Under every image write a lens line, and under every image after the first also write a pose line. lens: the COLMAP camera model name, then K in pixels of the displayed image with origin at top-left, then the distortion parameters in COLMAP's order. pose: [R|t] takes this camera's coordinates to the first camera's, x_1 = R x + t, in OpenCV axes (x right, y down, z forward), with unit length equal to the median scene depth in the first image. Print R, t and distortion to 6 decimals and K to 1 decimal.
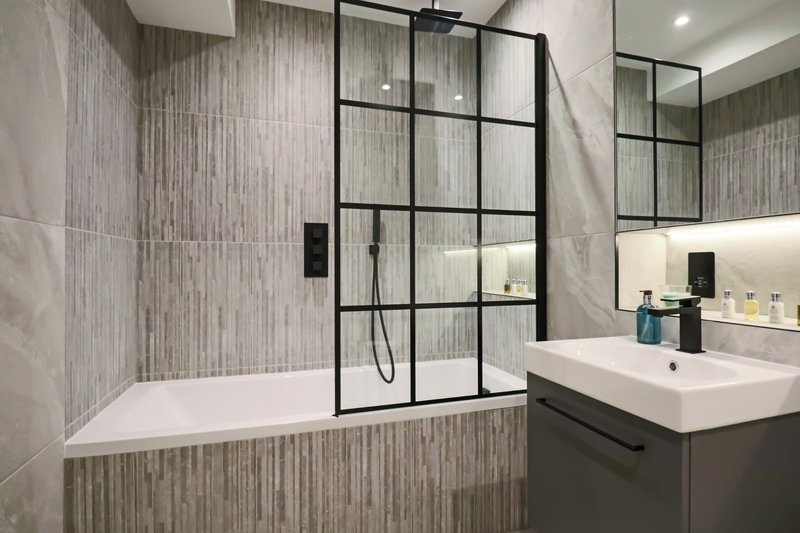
lens RADIAL K [[416.7, 0, 406.3], [0, 416.7, 264.9], [0, 0, 1]] dist [0.001326, -0.014464]
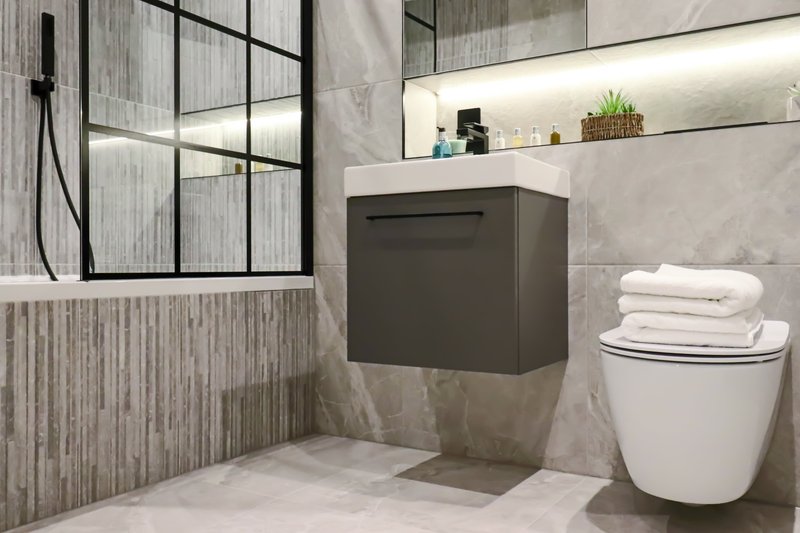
lens RADIAL K [[706.9, 0, 405.0], [0, 706.9, 268.5], [0, 0, 1]] dist [0.016201, -0.010484]
pose [[0.754024, 0.002884, 0.656841, -0.509358], [-0.005462, 0.999983, 0.001879, 0.319472], [-0.656825, -0.005005, 0.754027, -0.217070]]
